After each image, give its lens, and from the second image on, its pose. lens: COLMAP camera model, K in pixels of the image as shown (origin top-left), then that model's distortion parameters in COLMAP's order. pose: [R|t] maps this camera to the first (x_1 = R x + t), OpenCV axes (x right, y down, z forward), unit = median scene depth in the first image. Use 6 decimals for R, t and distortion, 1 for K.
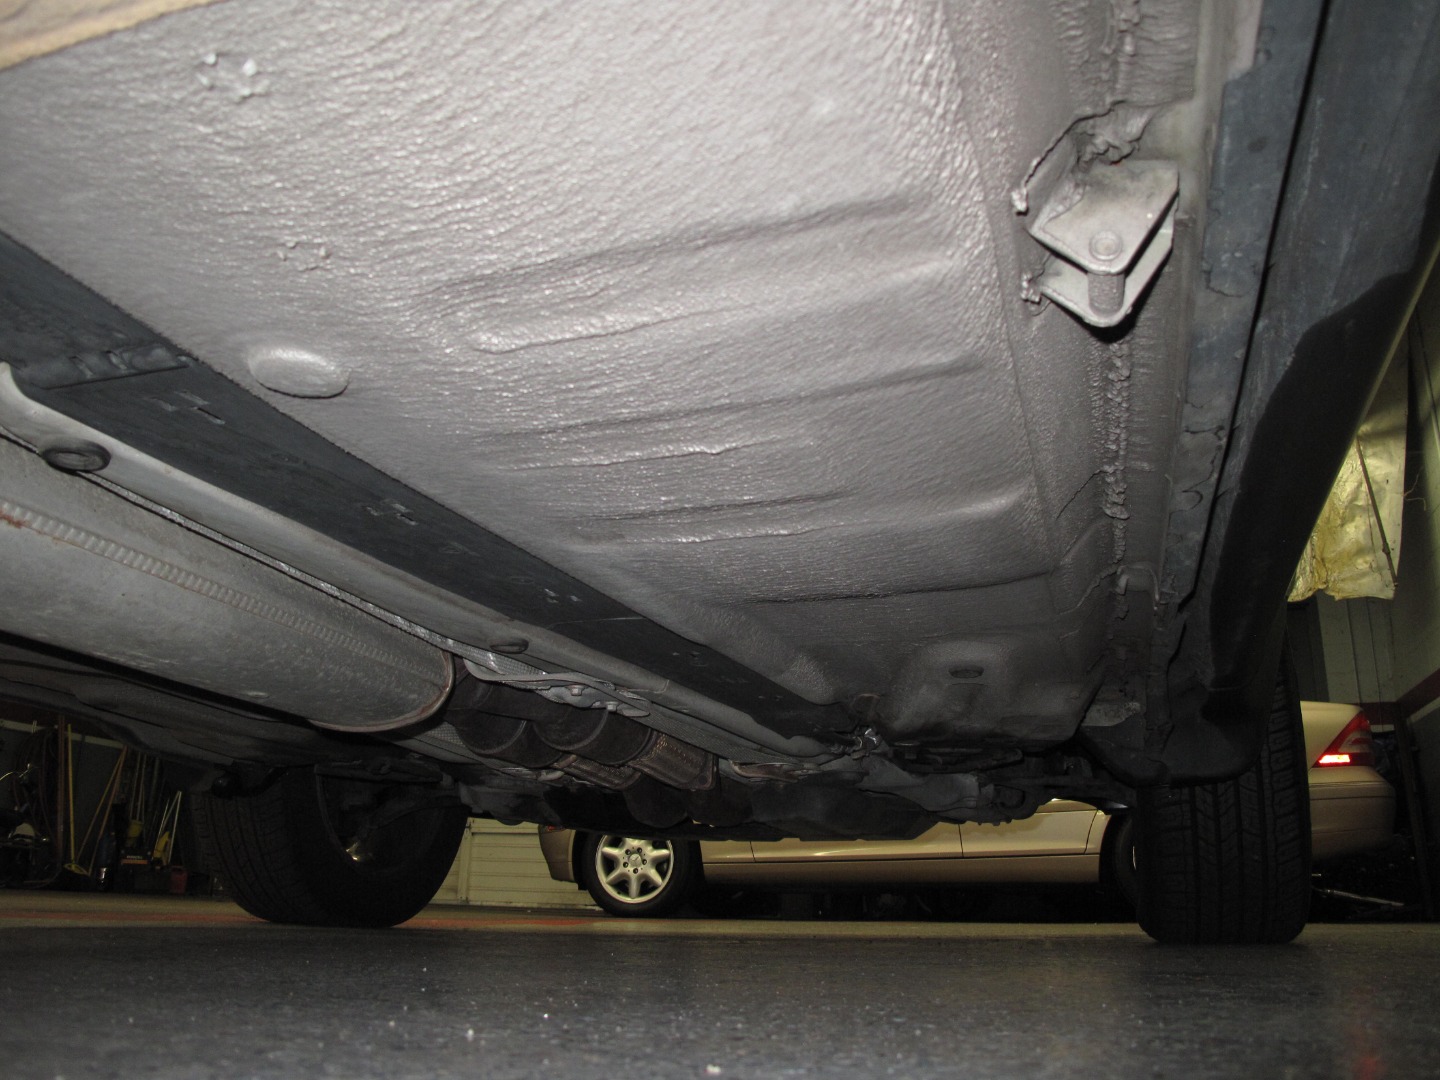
lens RADIAL K [[1211.9, 0, 723.8], [0, 1211.9, 505.8], [0, 0, 1]] dist [-0.145246, 0.104923]
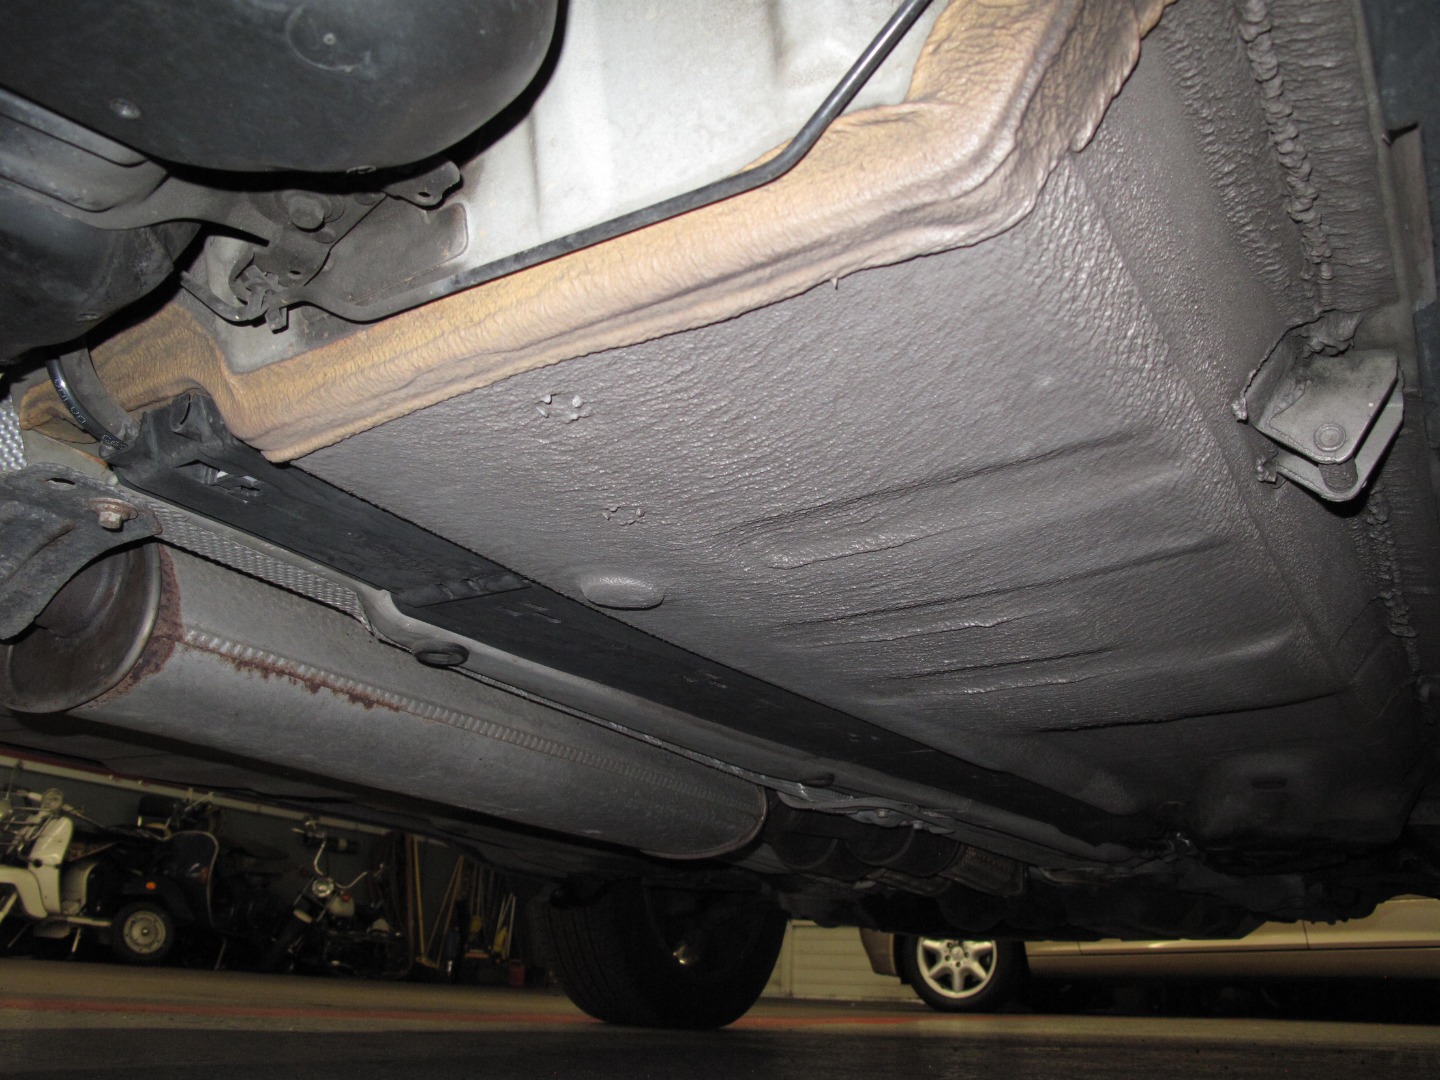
lens RADIAL K [[1211.9, 0, 717.9], [0, 1211.9, 519.0], [0, 0, 1]] dist [-0.145246, 0.104923]
pose [[0.966291, -0.078402, -0.245223, 0.031778], [0.063881, 0.995730, -0.066634, -0.086625], [0.249400, 0.048723, 0.967174, -0.129641]]
